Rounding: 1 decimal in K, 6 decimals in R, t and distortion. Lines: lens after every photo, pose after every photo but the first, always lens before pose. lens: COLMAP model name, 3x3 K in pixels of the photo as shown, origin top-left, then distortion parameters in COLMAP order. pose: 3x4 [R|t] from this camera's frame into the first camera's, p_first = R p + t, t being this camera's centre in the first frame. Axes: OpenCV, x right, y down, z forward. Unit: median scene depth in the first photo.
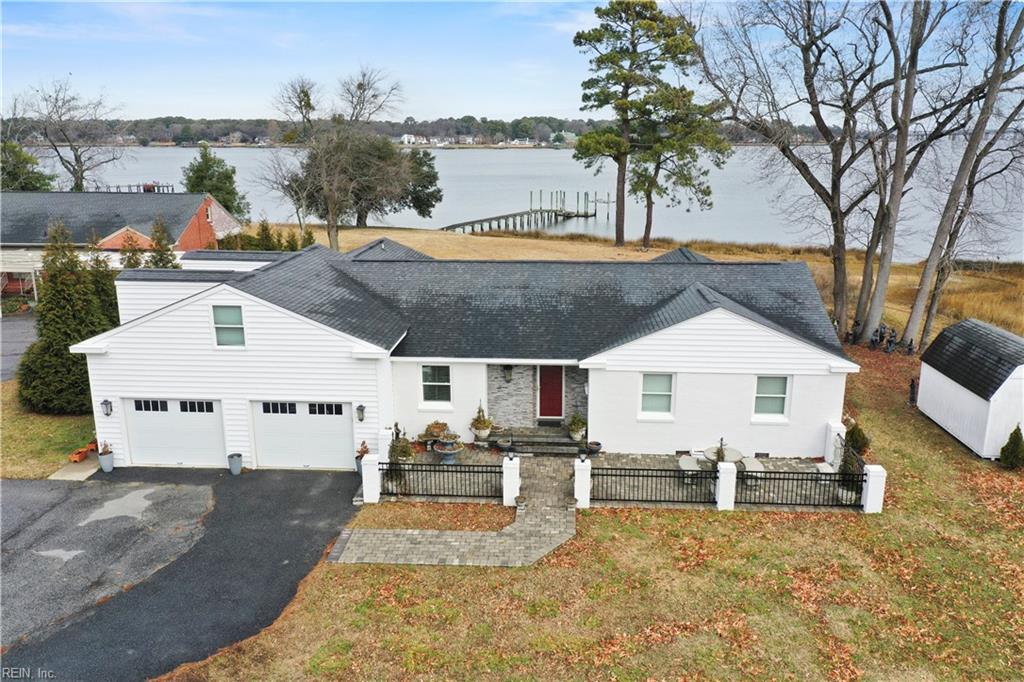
lens RADIAL K [[798.1, 0, 515.6], [0, 798.1, 346.9], [0, 0, 1]] dist [0.014601, 0.001289]
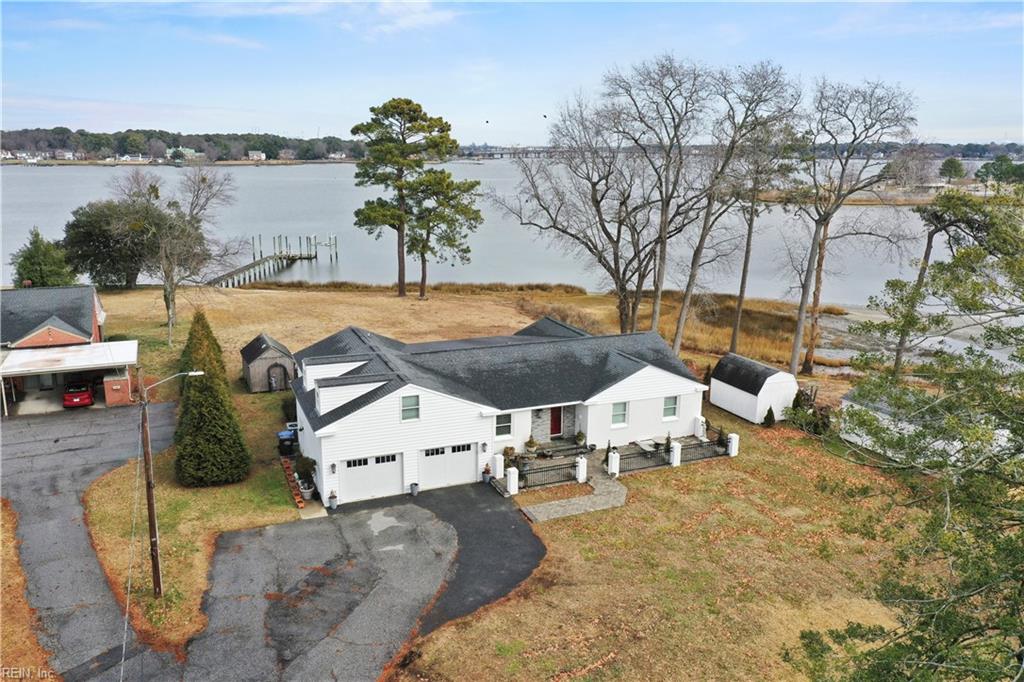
lens RADIAL K [[798.1, 0, 511.6], [0, 798.1, 346.1], [0, 0, 1]] dist [0.014601, 0.001289]
pose [[0.895837, -0.096217, 0.433841, -0.812396], [0.102317, 0.994708, 0.009330, -0.136823], [-0.432443, 0.036031, 0.900941, -0.559750]]
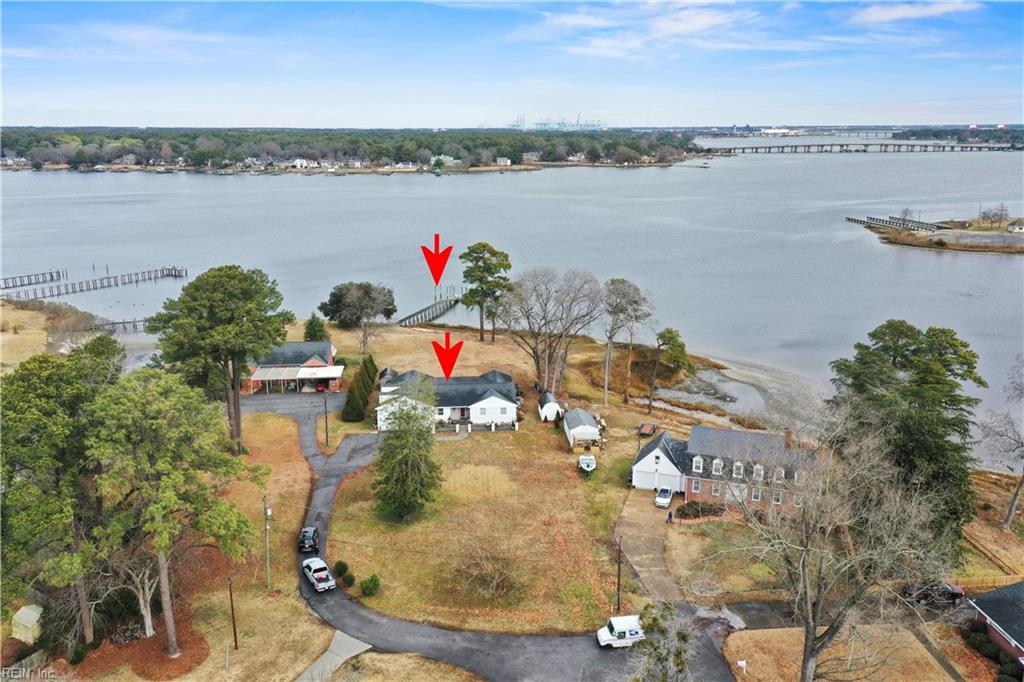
lens RADIAL K [[798.1, 0, 509.6], [0, 798.1, 340.4], [0, 0, 1]] dist [0.014601, 0.001289]
pose [[0.989877, -0.036915, 0.137041, -0.347959], [0.036697, 0.999318, 0.004121, -0.420694], [-0.137099, 0.000950, 0.990557, -4.177042]]
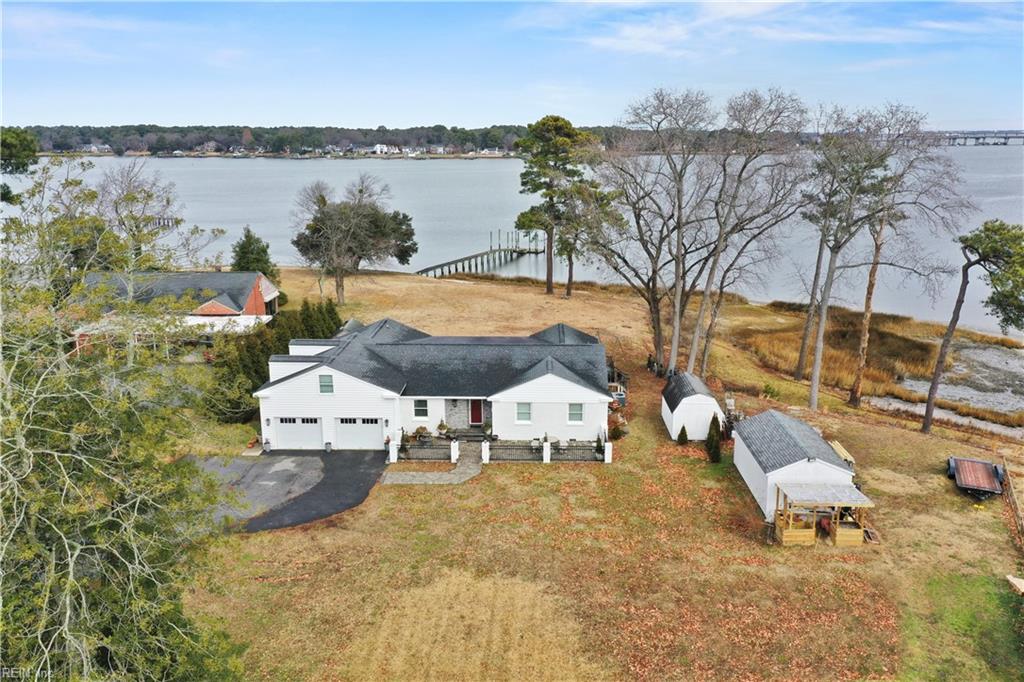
lens RADIAL K [[798.1, 0, 513.8], [0, 798.1, 345.0], [0, 0, 1]] dist [0.014601, 0.001289]
pose [[0.999471, -0.009951, 0.030971, 0.081758], [0.010040, 0.999946, -0.002722, -0.112224], [-0.030943, 0.003031, 0.999517, -1.107922]]
